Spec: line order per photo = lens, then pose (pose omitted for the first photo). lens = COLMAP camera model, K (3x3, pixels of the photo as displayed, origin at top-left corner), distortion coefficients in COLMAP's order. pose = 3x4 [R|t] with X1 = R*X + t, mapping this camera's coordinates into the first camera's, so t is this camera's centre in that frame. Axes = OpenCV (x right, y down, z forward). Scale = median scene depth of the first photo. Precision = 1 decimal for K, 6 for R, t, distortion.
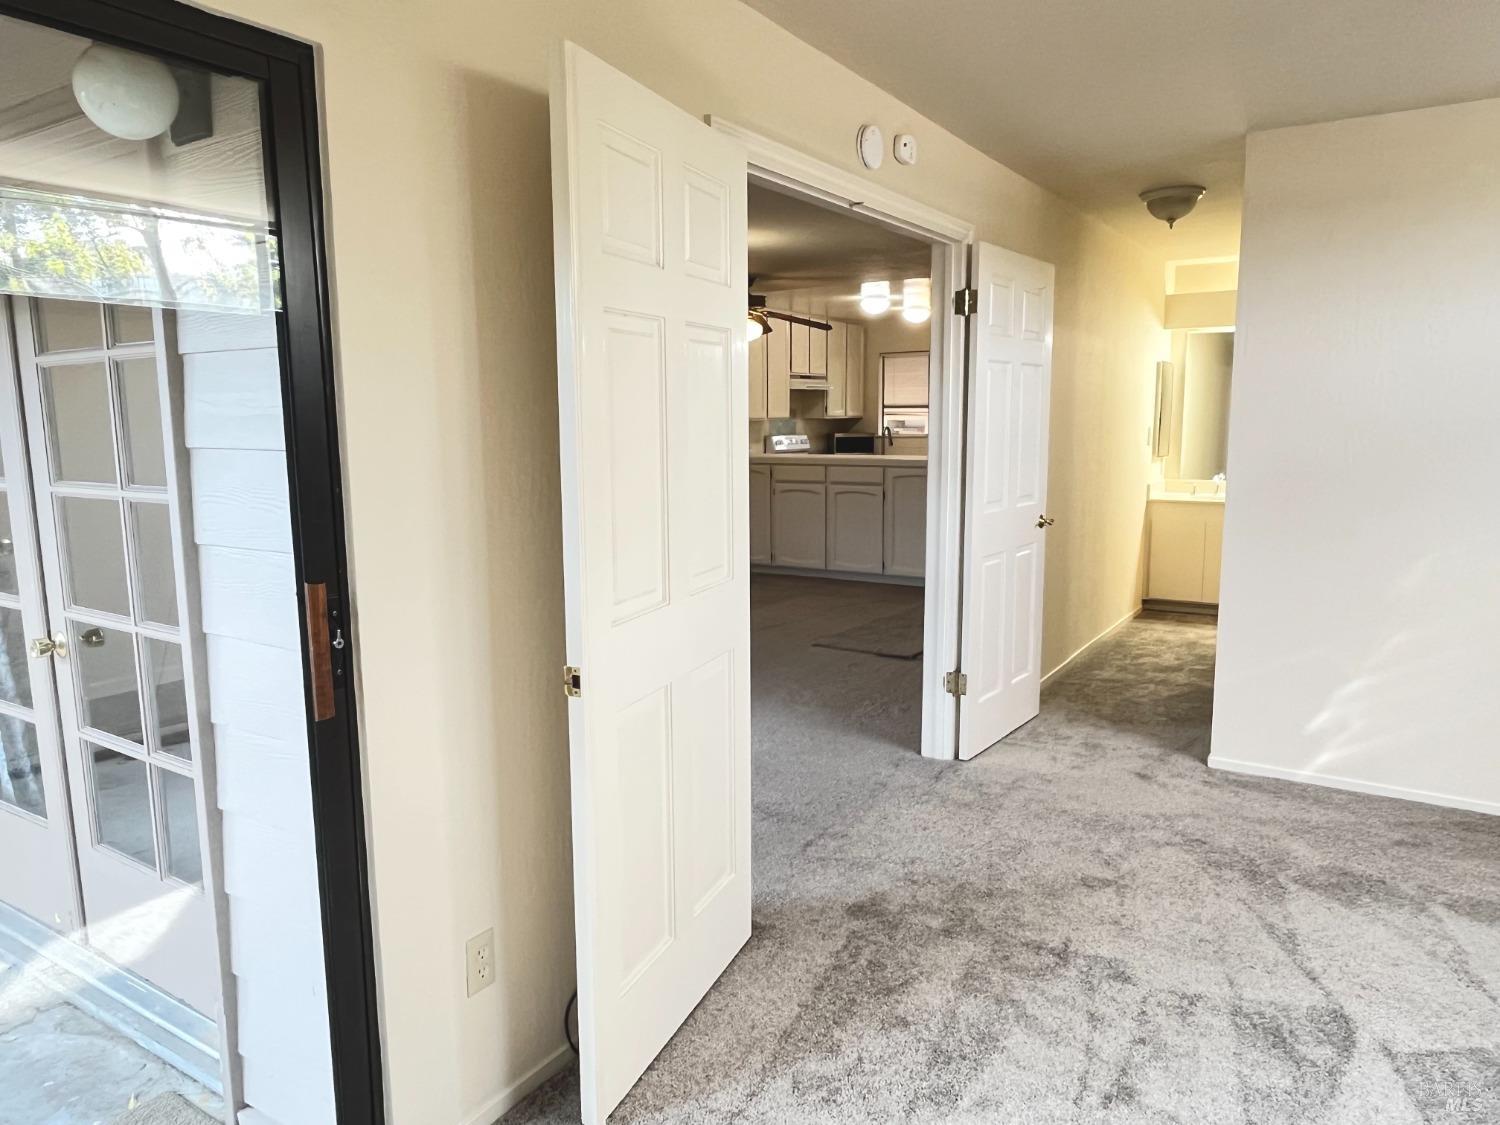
lens RADIAL K [[1018.3, 0, 750.9], [0, 1018.3, 554.6], [0, 0, 1]] dist [-0.000320, -0.001822]
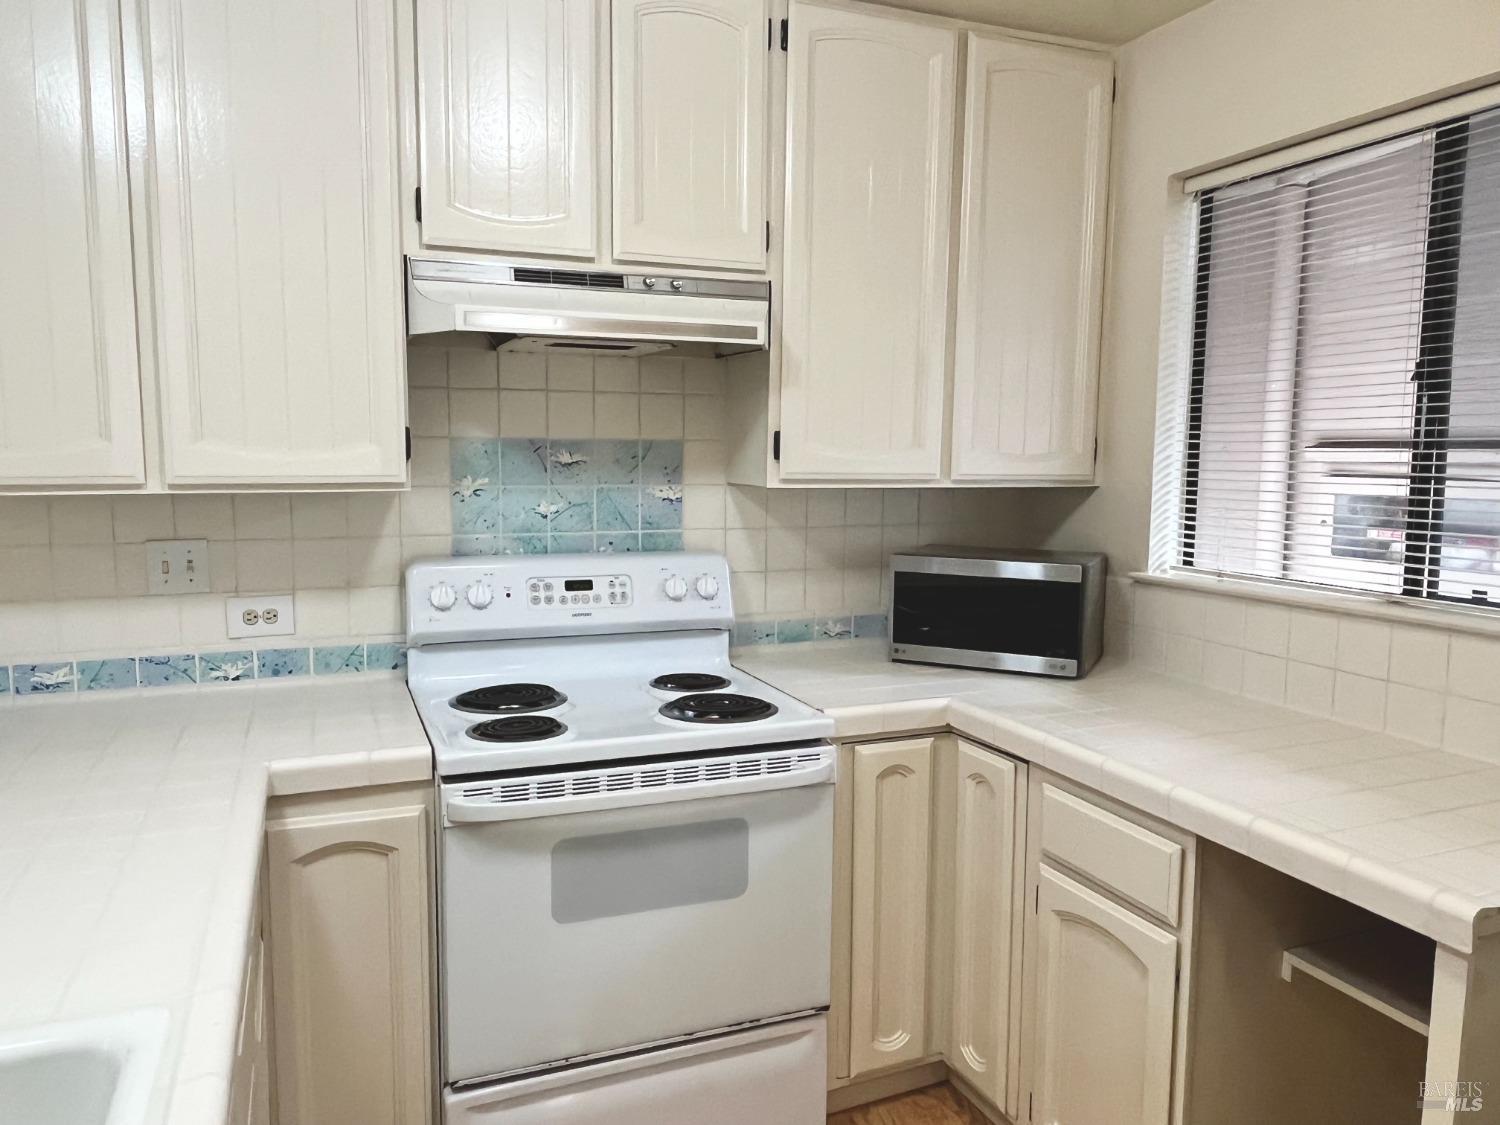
lens RADIAL K [[1064.9, 0, 752.0], [0, 1064.9, 570.6], [0, 0, 1]] dist [-0.001195, -0.004215]
pose [[0.821234, 0.091030, -0.563283, 0.581130], [-0.100973, 0.994797, 0.013554, -0.357984], [0.561586, 0.045746, 0.826153, 2.450236]]
